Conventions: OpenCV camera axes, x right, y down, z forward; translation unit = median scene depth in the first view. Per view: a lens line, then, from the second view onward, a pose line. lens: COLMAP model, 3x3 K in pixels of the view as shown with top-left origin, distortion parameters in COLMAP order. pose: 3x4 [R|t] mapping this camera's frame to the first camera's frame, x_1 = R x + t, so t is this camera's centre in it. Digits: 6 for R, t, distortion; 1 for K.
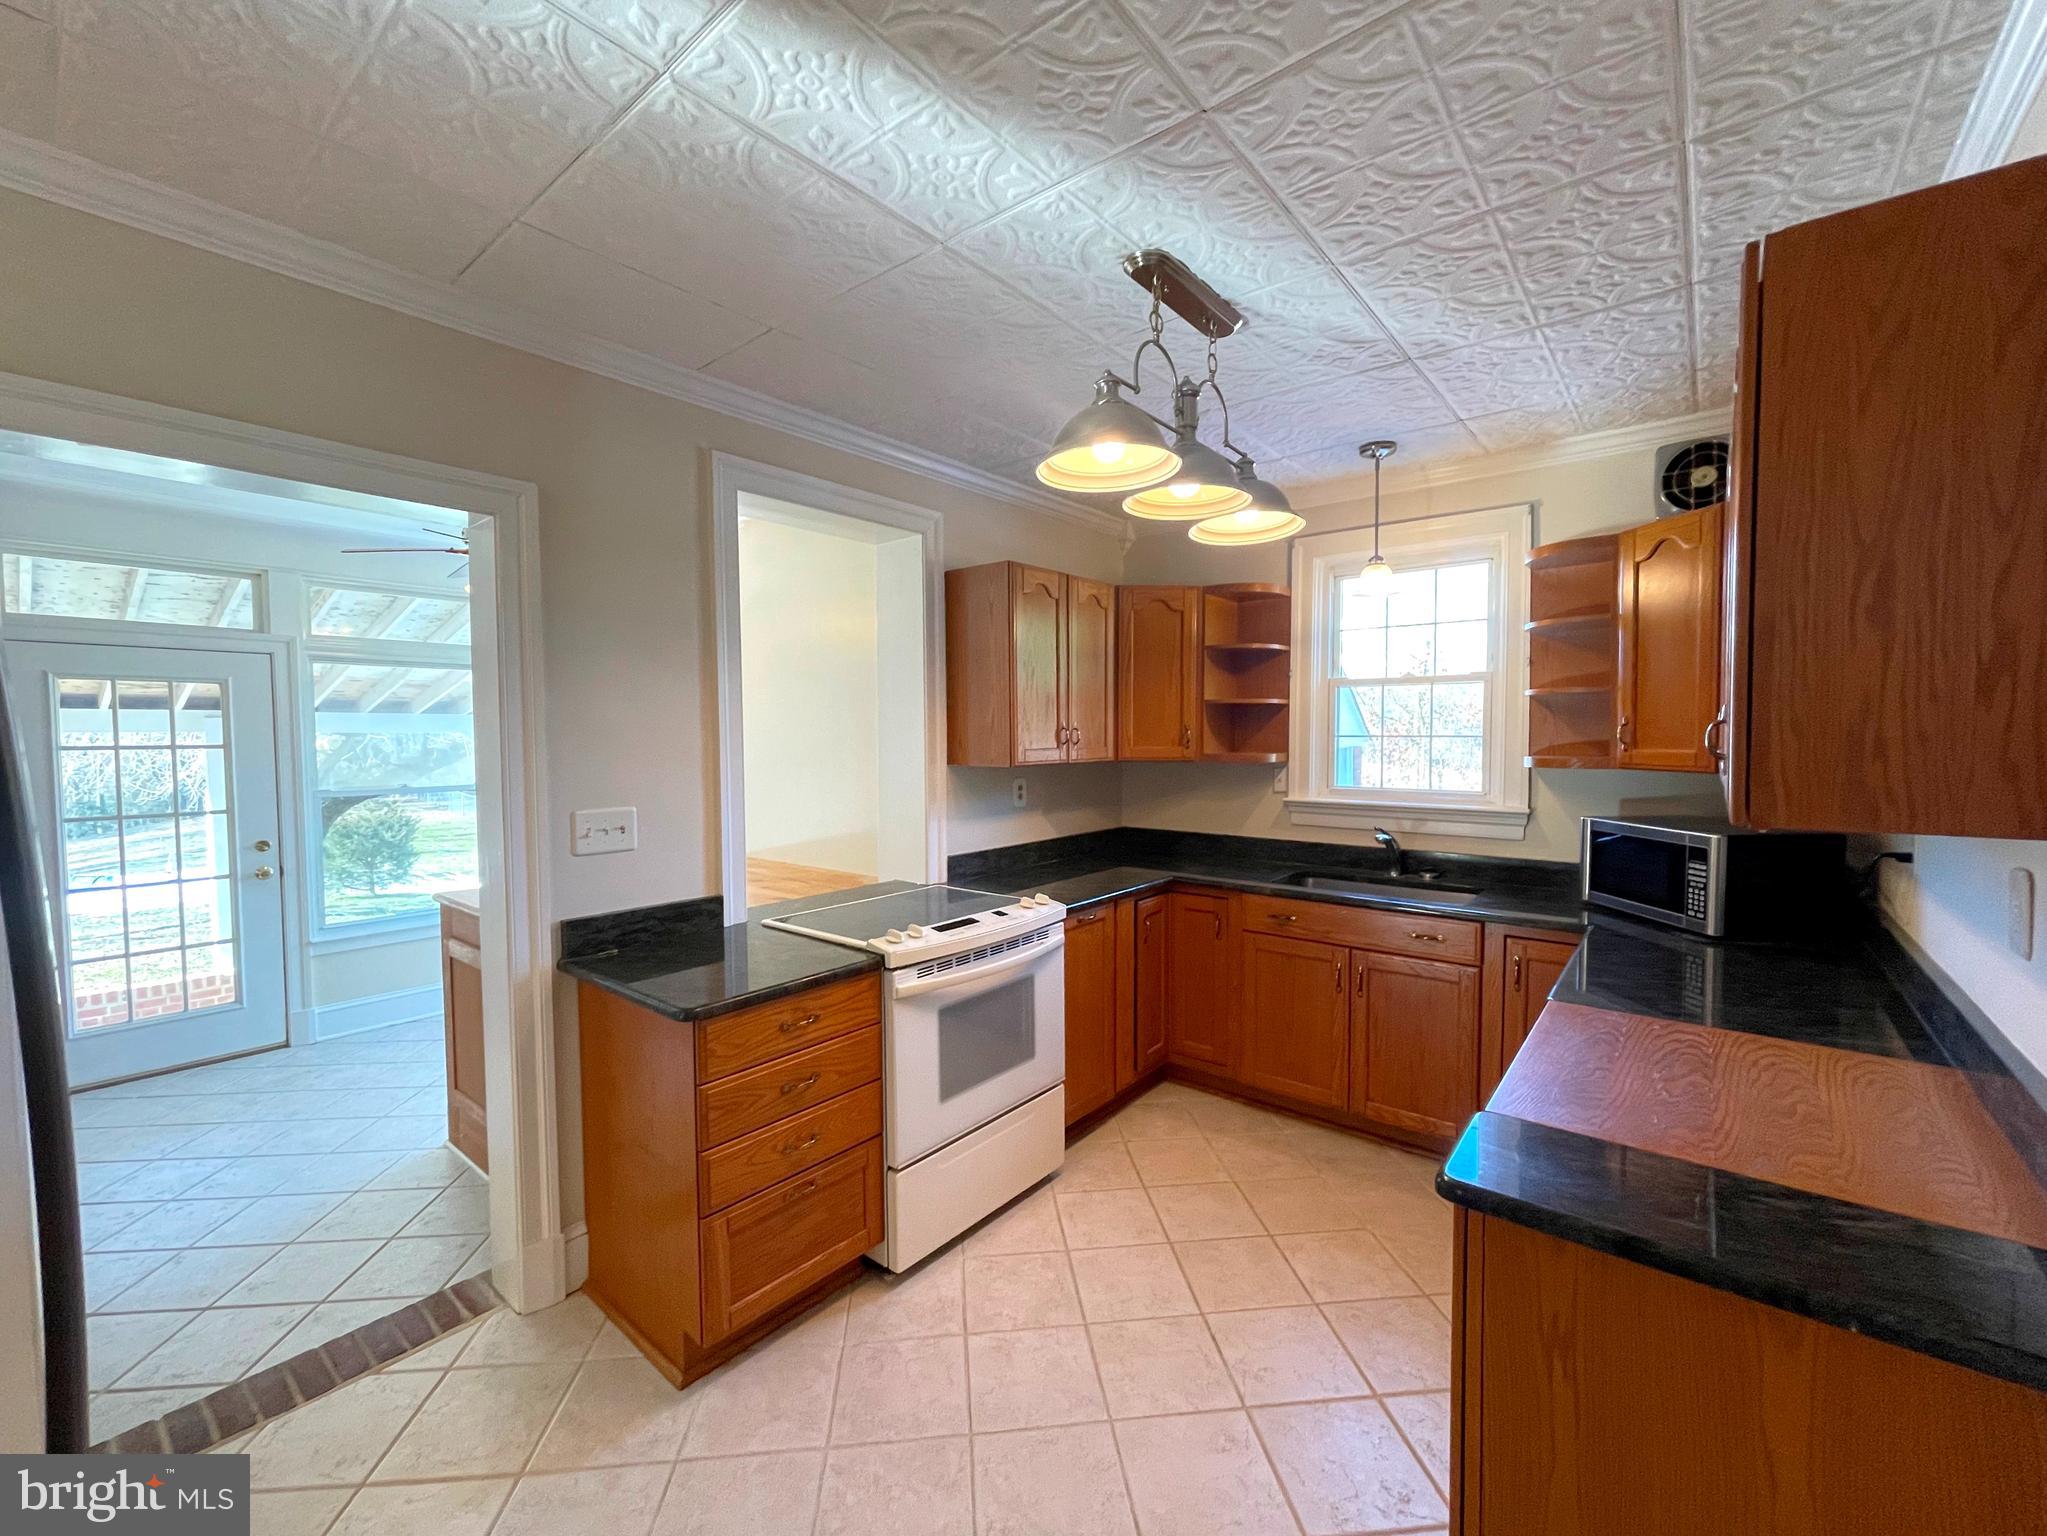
lens RADIAL K [[830.3, 0, 1010.6], [0, 830.3, 768.1], [0, 0, 1]] dist [-0.000826, -0.000726]
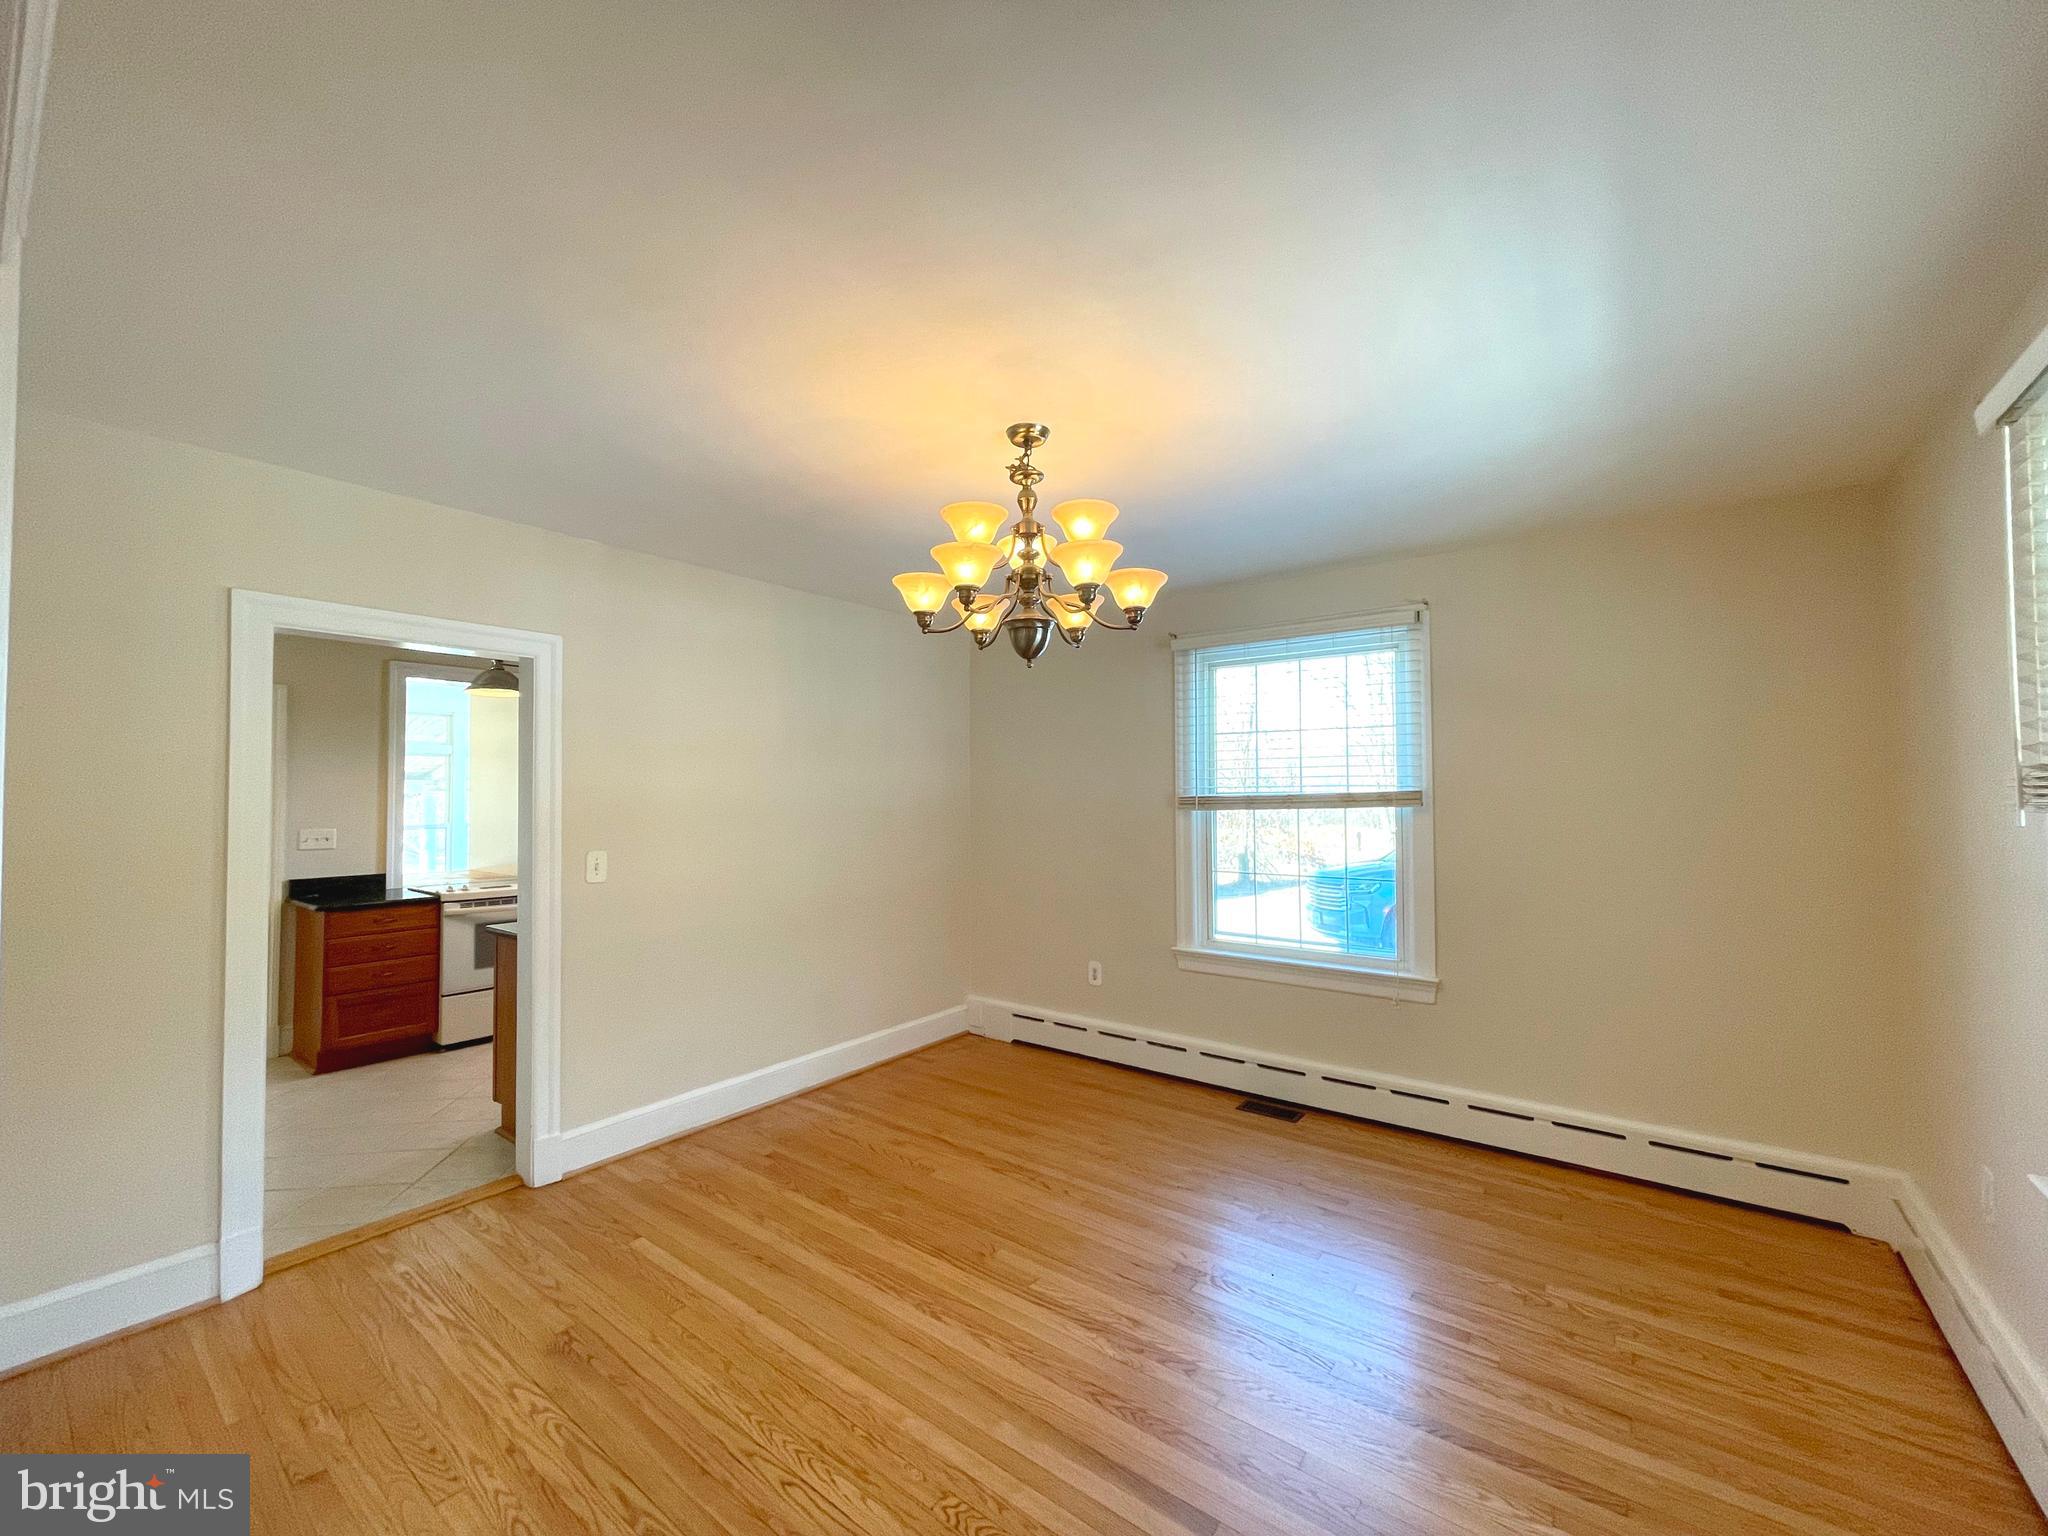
lens RADIAL K [[830.7, 0, 1011.1], [0, 830.7, 768.1], [0, 0, 1]] dist [-0.000826, -0.000726]
pose [[0.998866, 0.008037, 0.046929, 1.163468], [-0.004536, 0.997231, -0.074230, 0.041508], [-0.047396, 0.073933, 0.996136, -1.197731]]
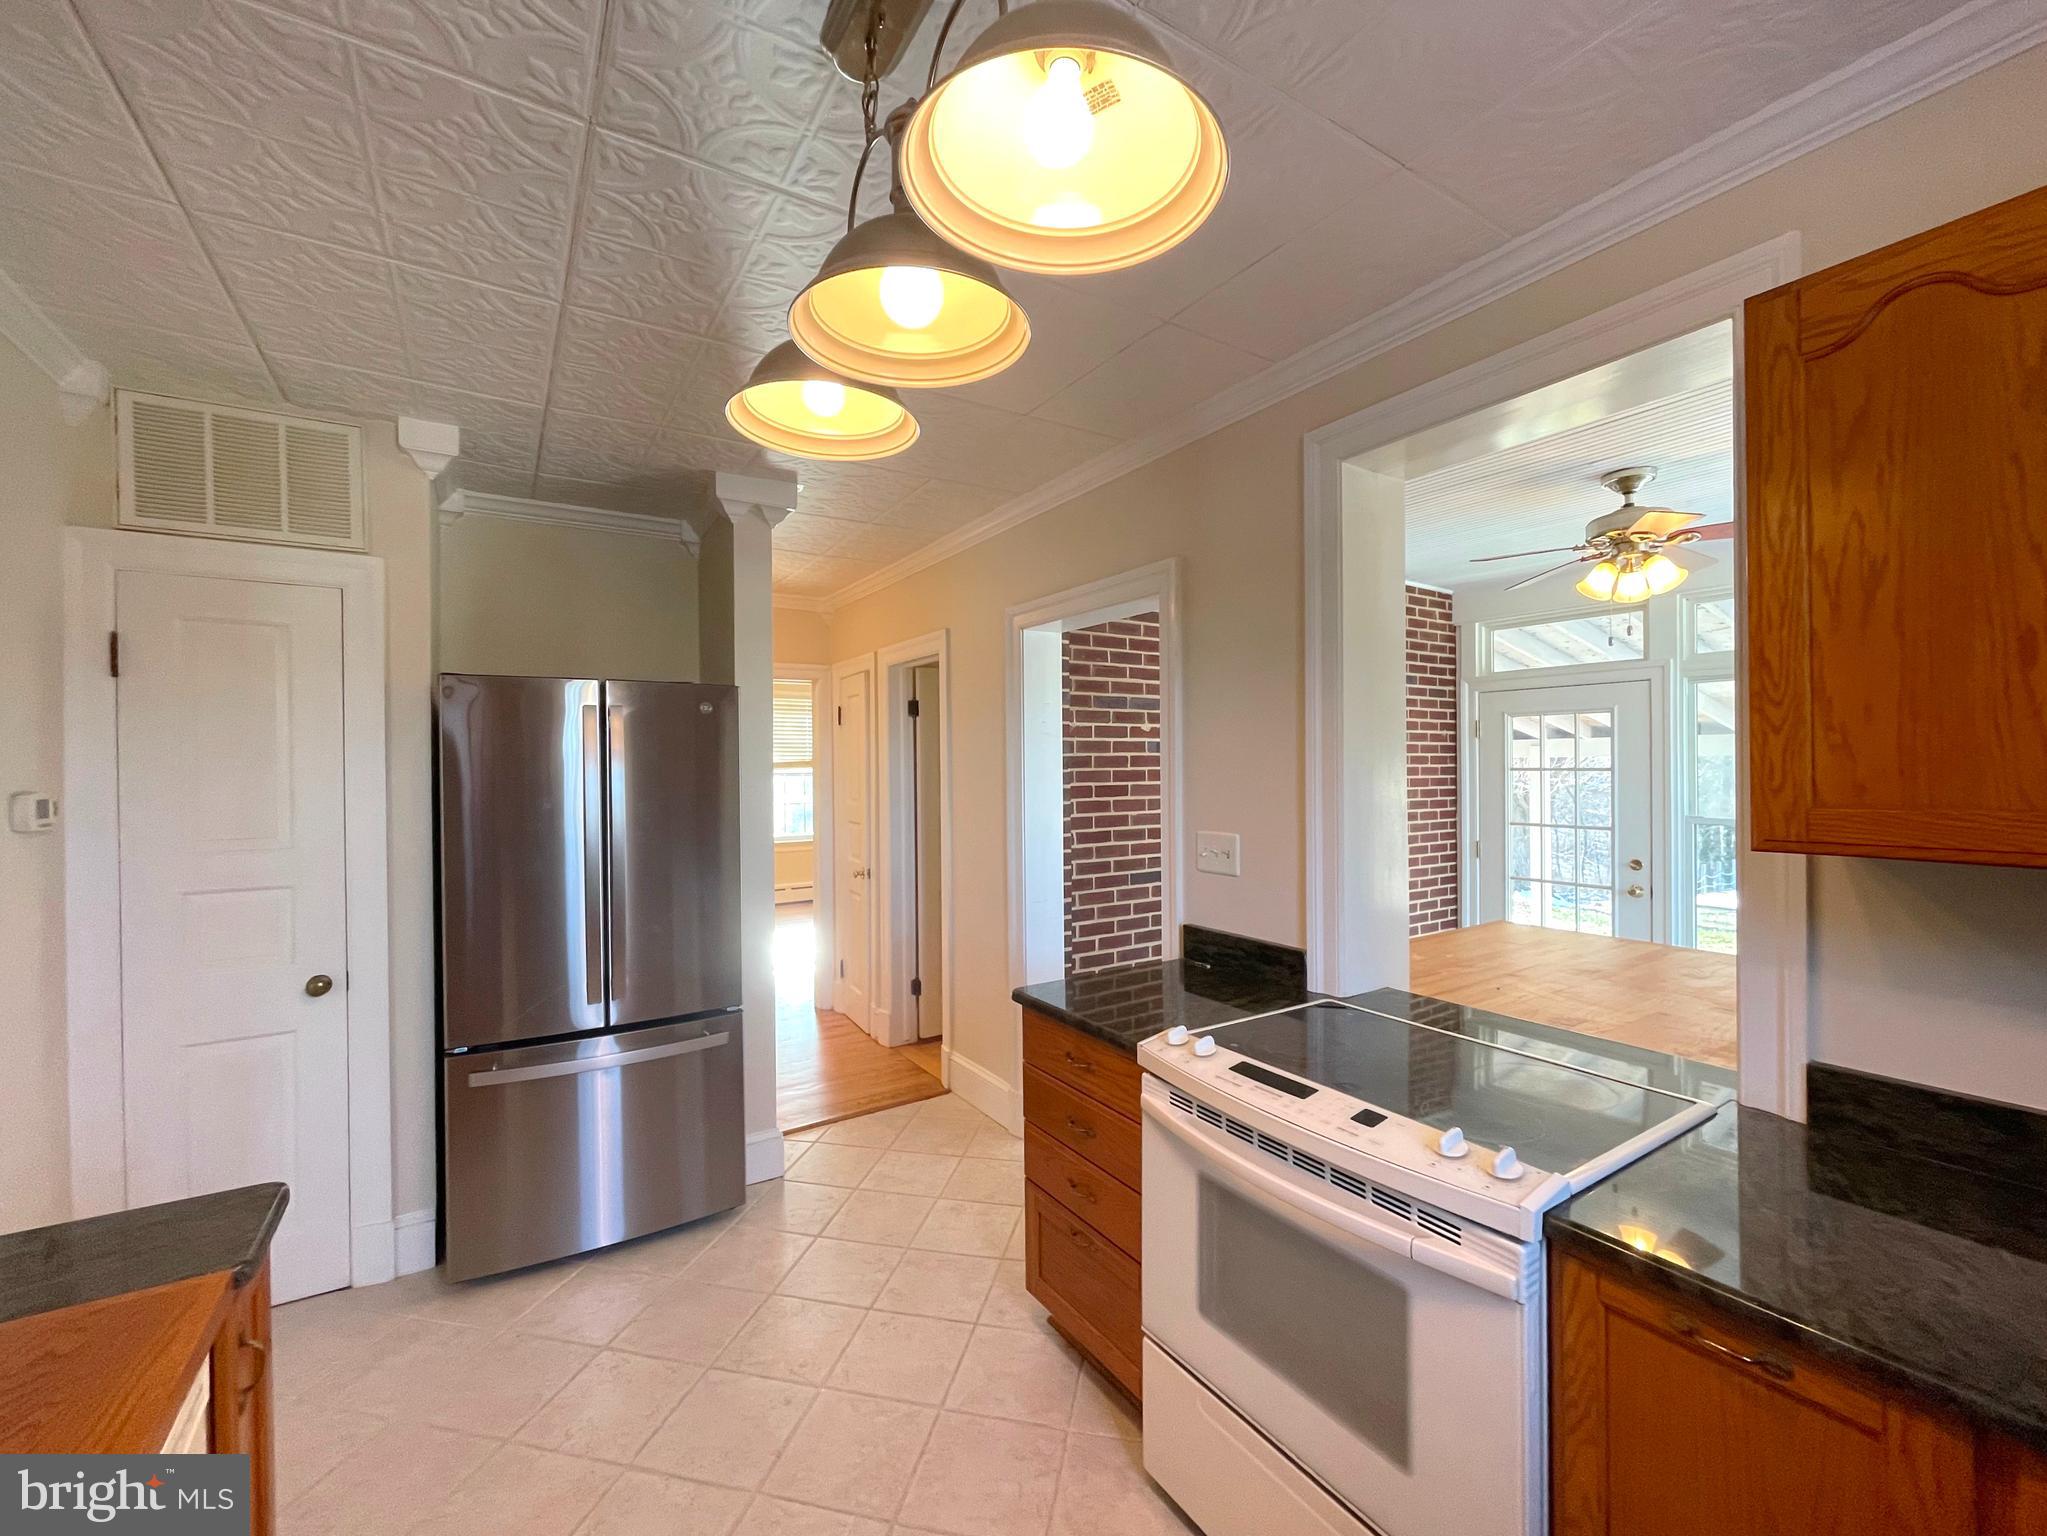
lens RADIAL K [[819.4, 0, 1021.4], [0, 819.4, 776.5], [0, 0, 1]] dist [-0.009675, -0.000095]
pose [[-0.303701, 0.019927, -0.952559, 0.571646], [-0.030991, 0.999046, 0.030780, -0.045856], [0.952263, 0.038868, -0.302794, 1.029507]]
